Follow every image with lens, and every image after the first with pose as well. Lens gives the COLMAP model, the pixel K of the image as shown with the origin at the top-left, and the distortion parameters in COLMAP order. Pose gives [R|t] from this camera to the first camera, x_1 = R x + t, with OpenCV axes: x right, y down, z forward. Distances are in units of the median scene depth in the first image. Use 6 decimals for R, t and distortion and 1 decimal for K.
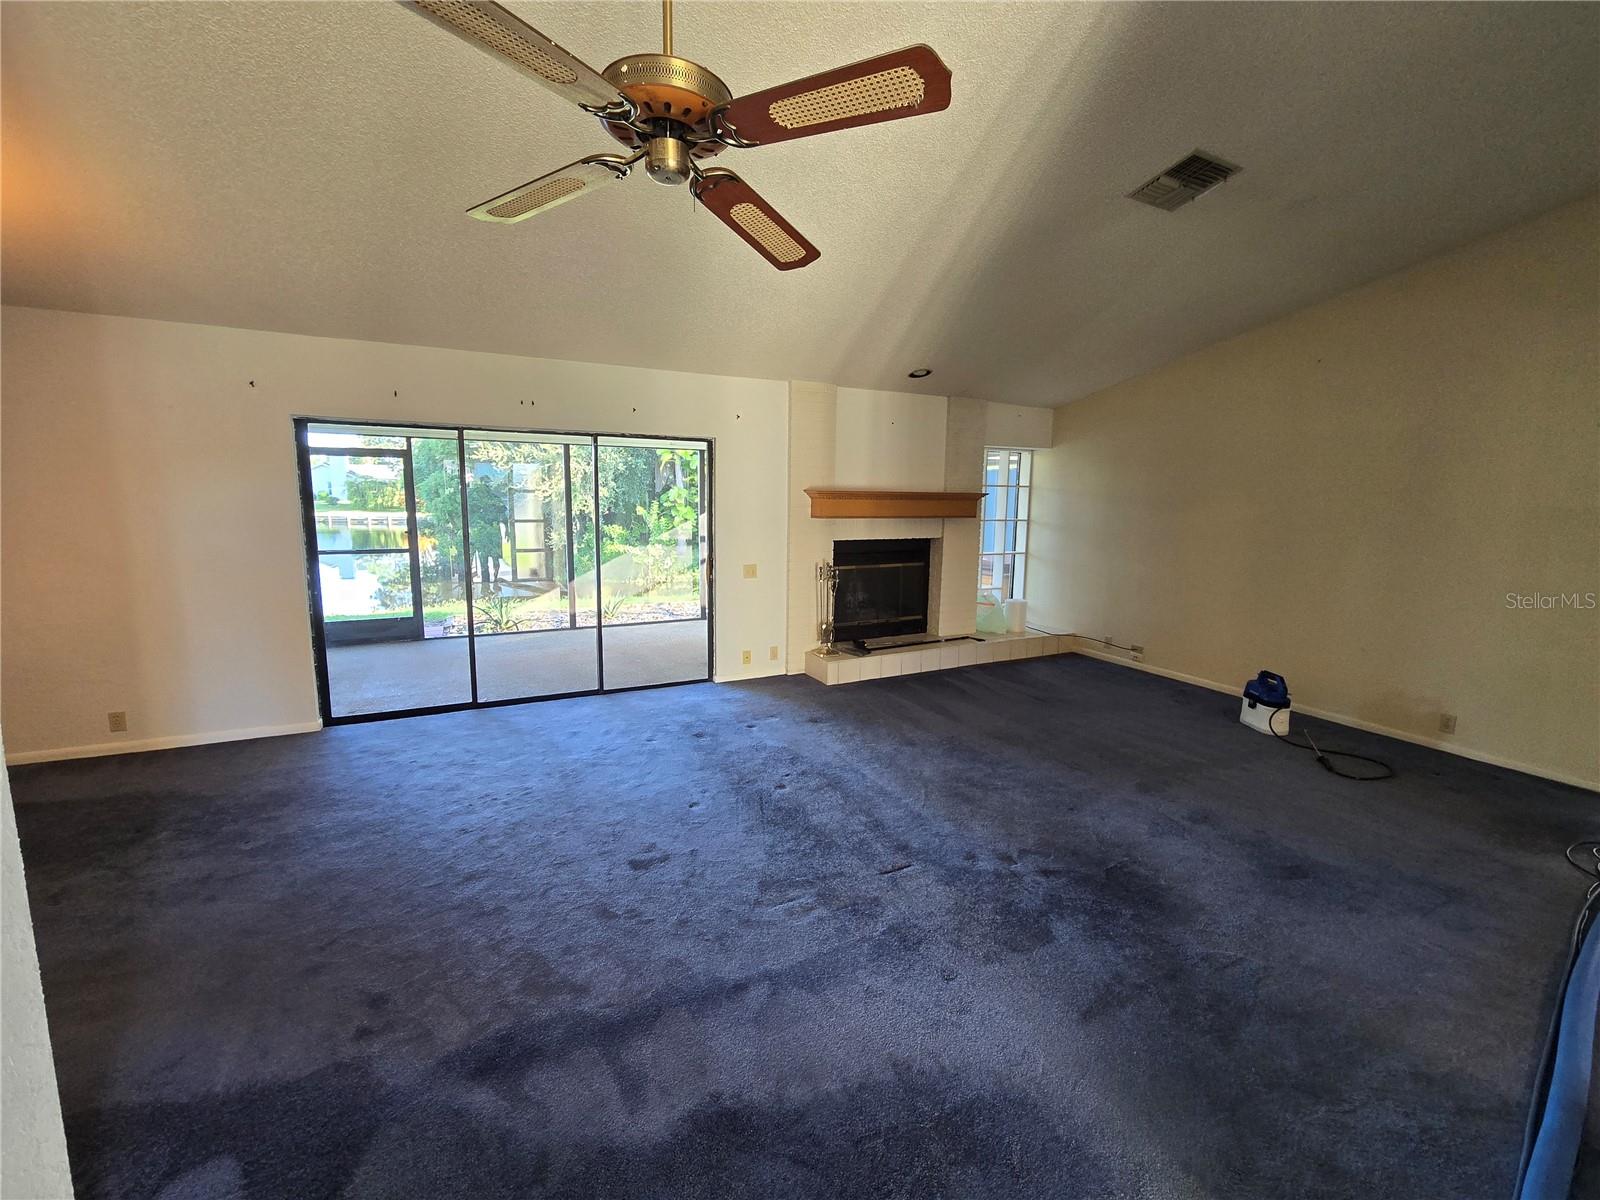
lens RADIAL K [[684.4, 0, 800.0], [0, 684.4, 600.0], [0, 0, 1]] dist [0.001199, 0.000117]
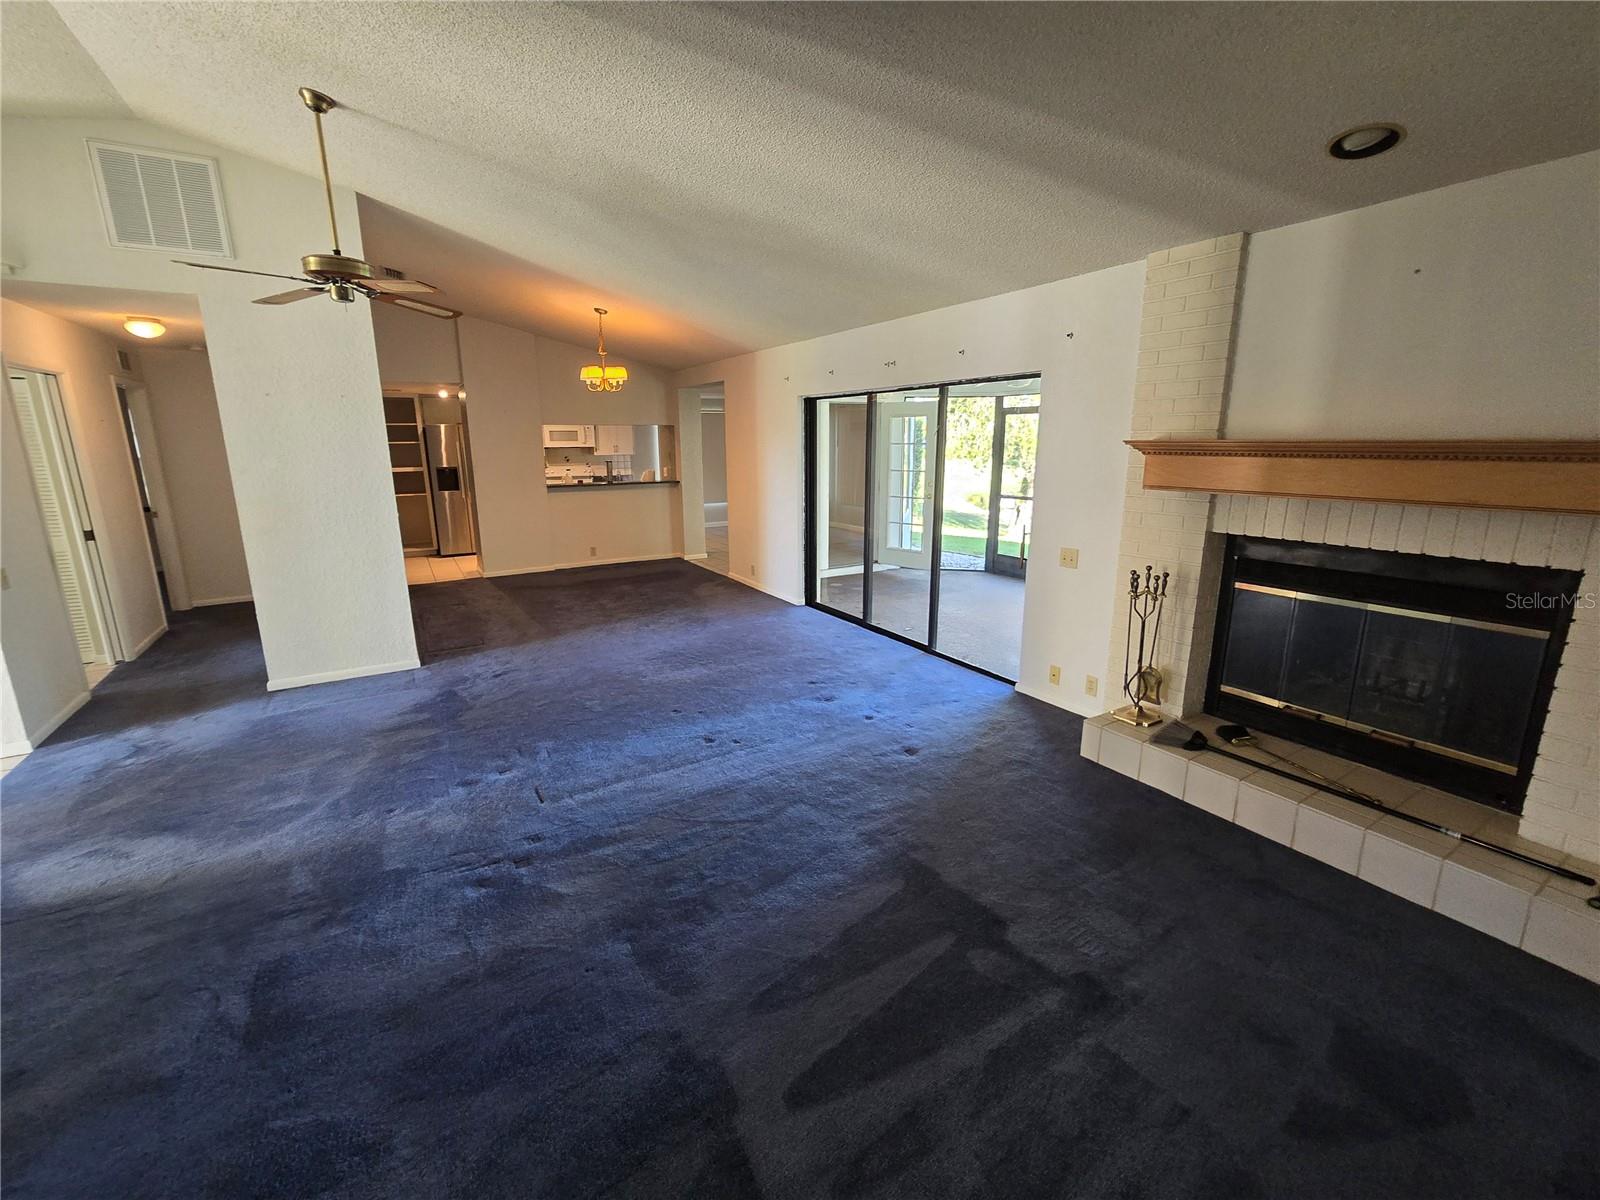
lens RADIAL K [[684.4, 0, 800.0], [0, 684.4, 600.0], [0, 0, 1]] dist [0.001199, 0.000117]
pose [[0.058294, 0.215700, -0.974718, 0.585313], [-0.148839, 0.967344, 0.205167, -0.099855], [0.987142, 0.133116, 0.088495, 0.644870]]
